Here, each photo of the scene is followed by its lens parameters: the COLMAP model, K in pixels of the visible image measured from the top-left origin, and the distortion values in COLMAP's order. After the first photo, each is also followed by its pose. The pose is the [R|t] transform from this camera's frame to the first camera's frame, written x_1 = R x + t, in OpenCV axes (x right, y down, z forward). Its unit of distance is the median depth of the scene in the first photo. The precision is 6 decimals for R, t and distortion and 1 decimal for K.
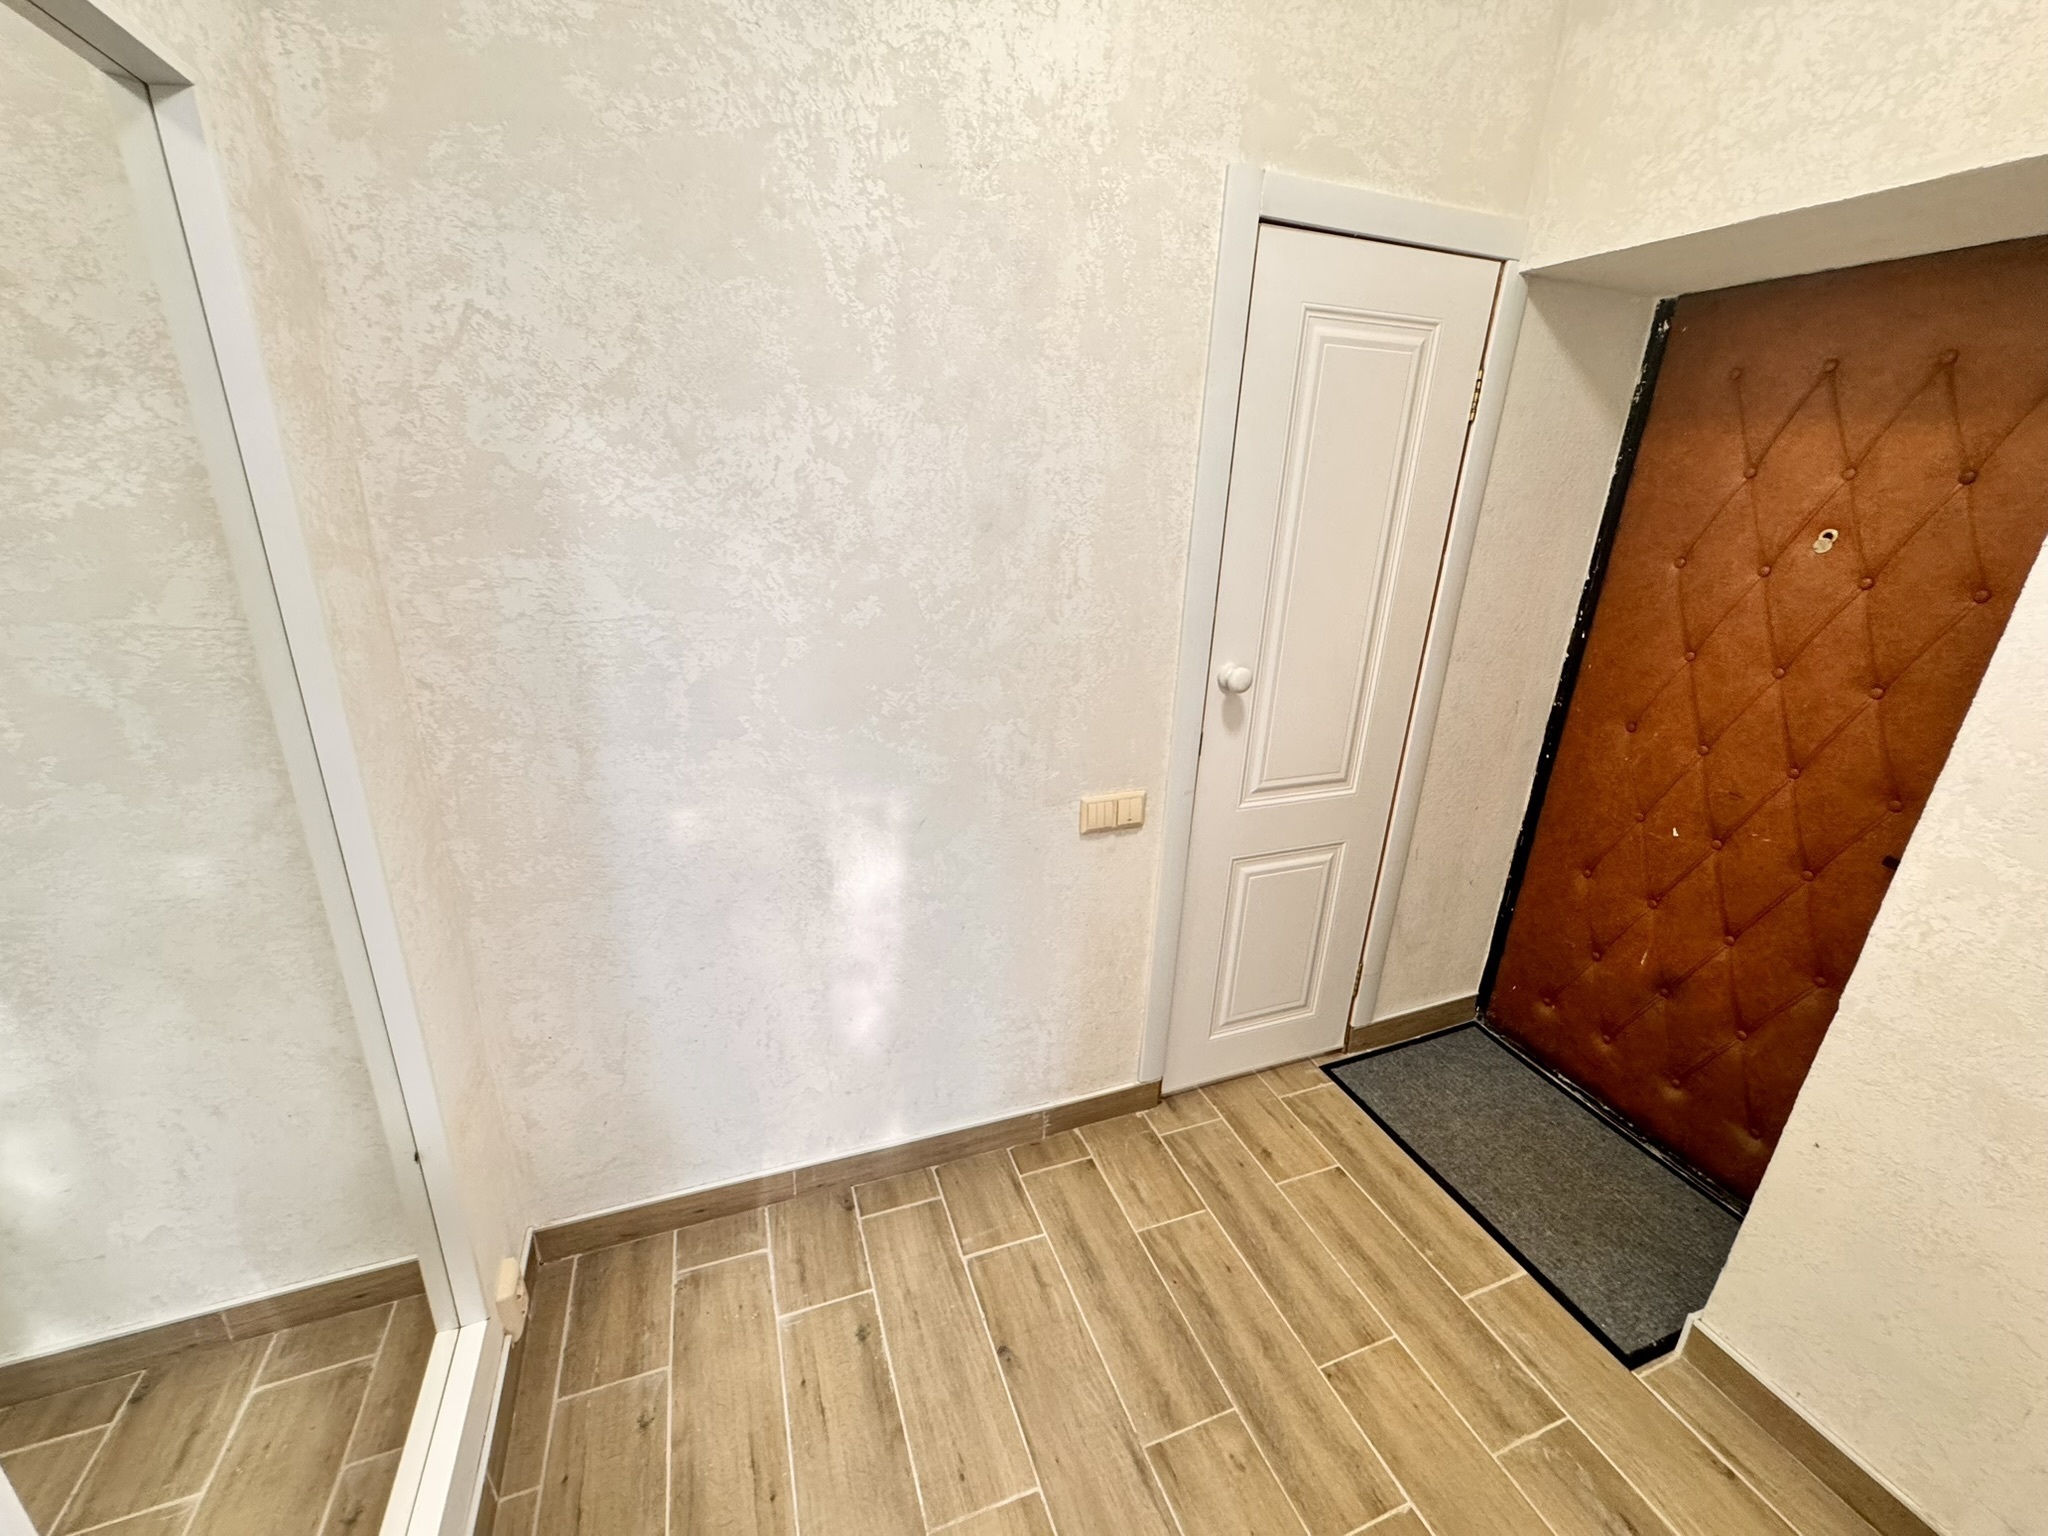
lens RADIAL K [[819.8, 0, 1022.8], [0, 819.8, 764.9], [0, 0, 1]] dist [-0.002658, 0.000432]
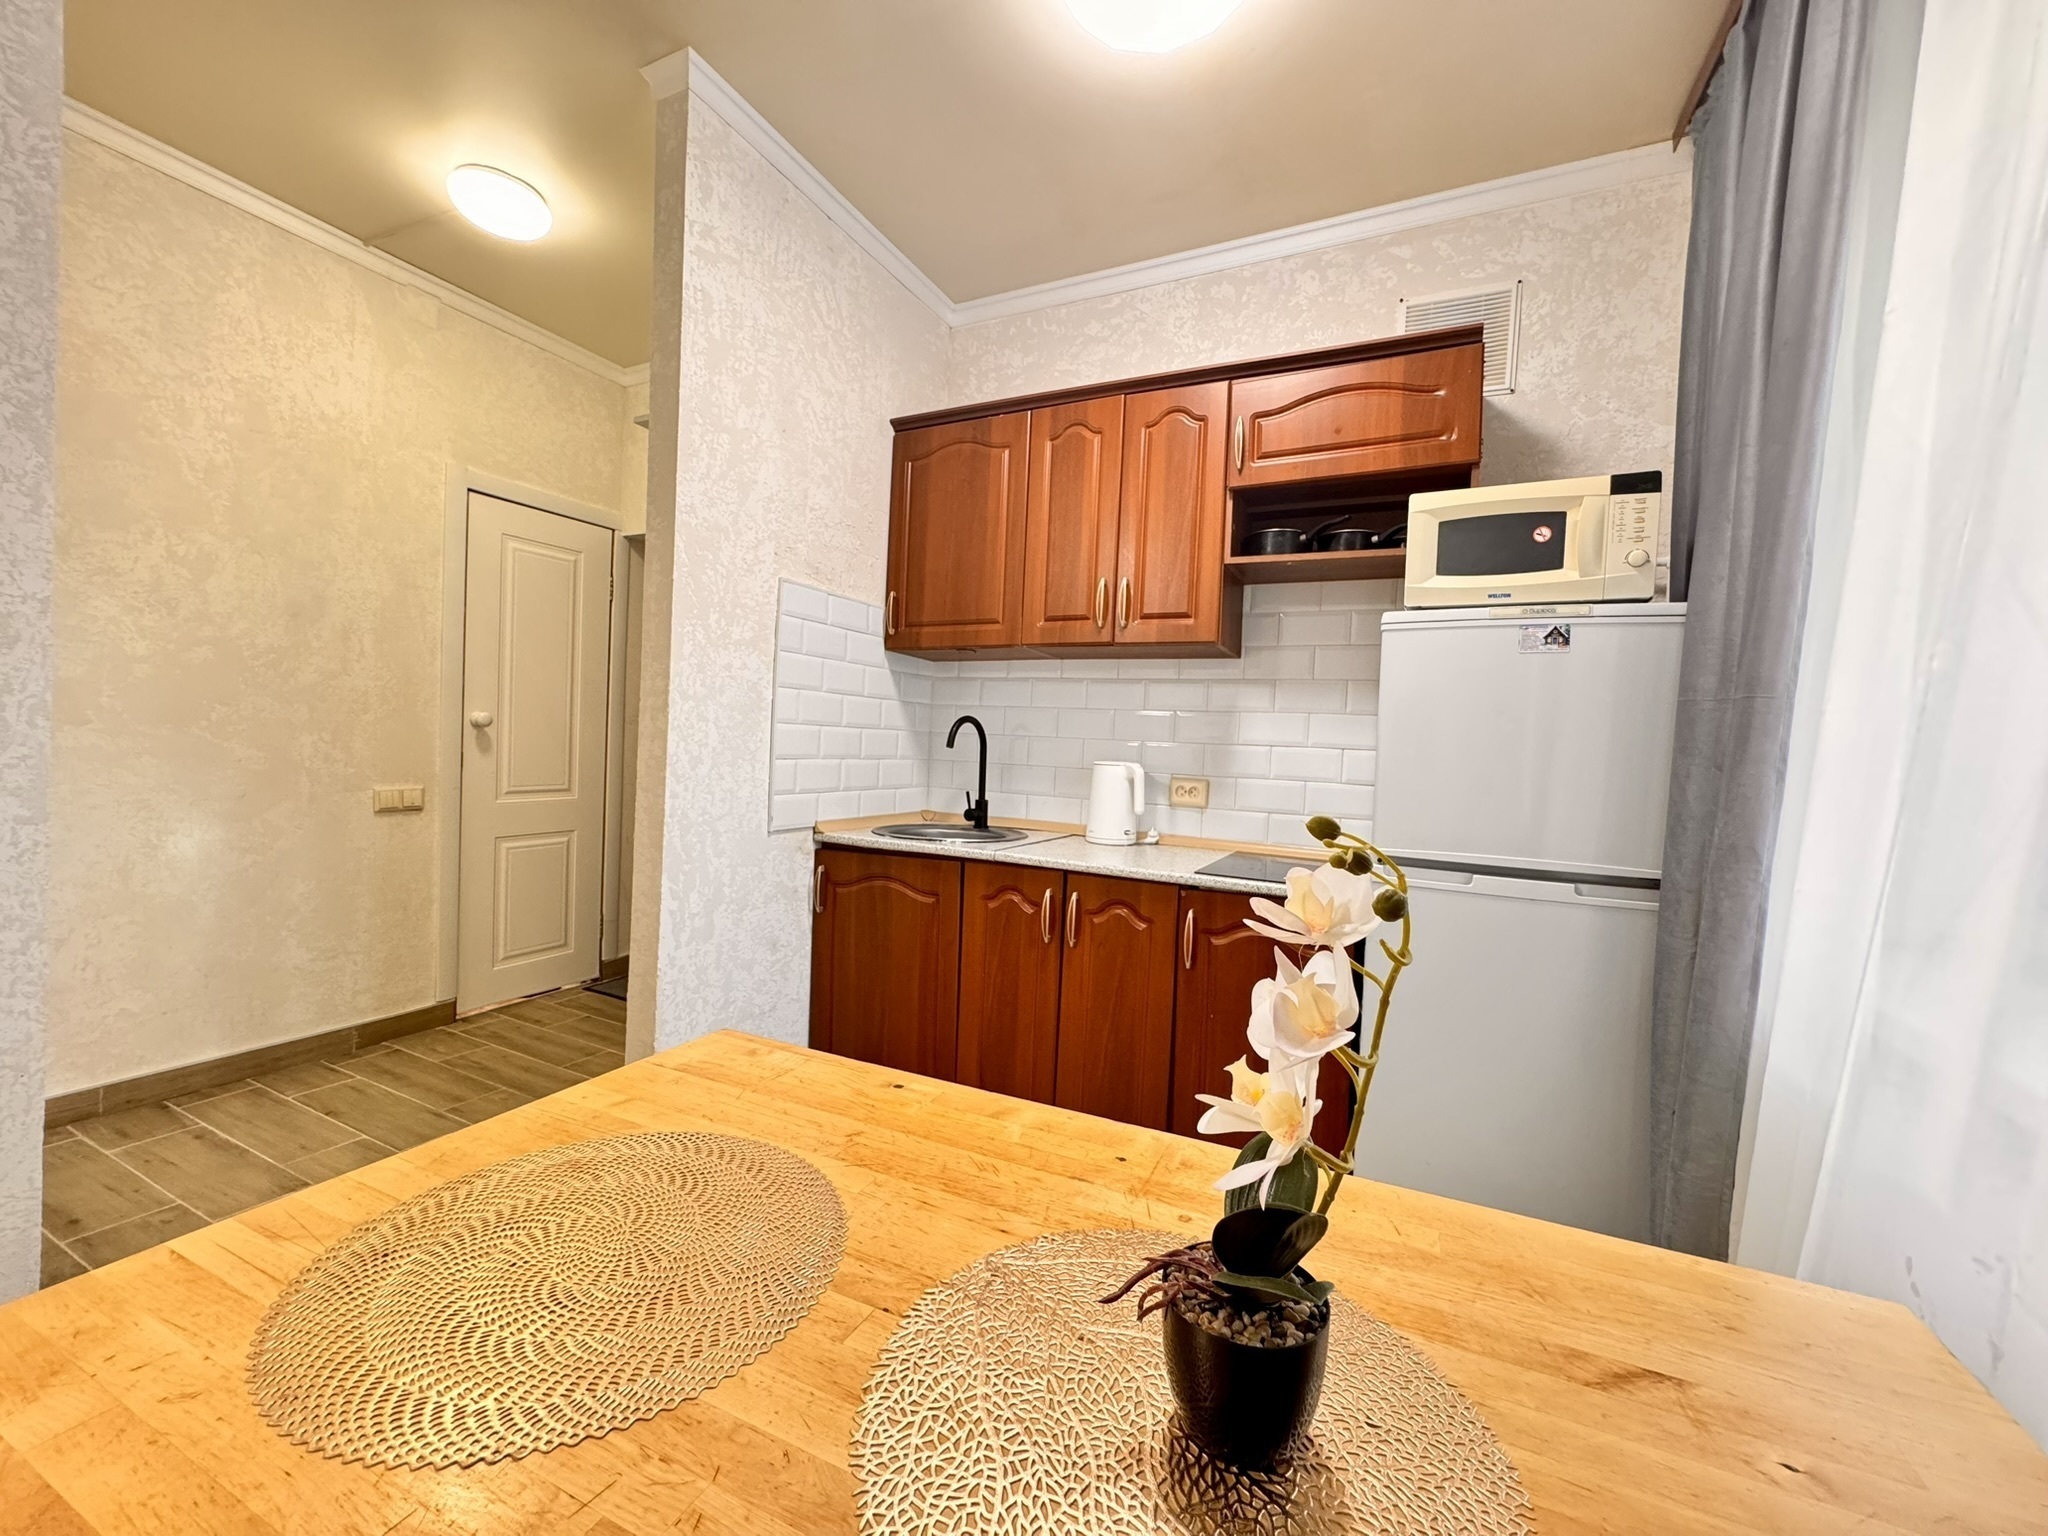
lens RADIAL K [[819.8, 0, 1022.8], [0, 819.8, 764.9], [0, 0, 1]] dist [-0.002658, 0.000432]
pose [[0.732218, -0.023607, 0.680661, -0.099627], [0.209495, 0.958752, -0.192111, 0.646515], [-0.648050, 0.283262, 0.706961, -1.096562]]
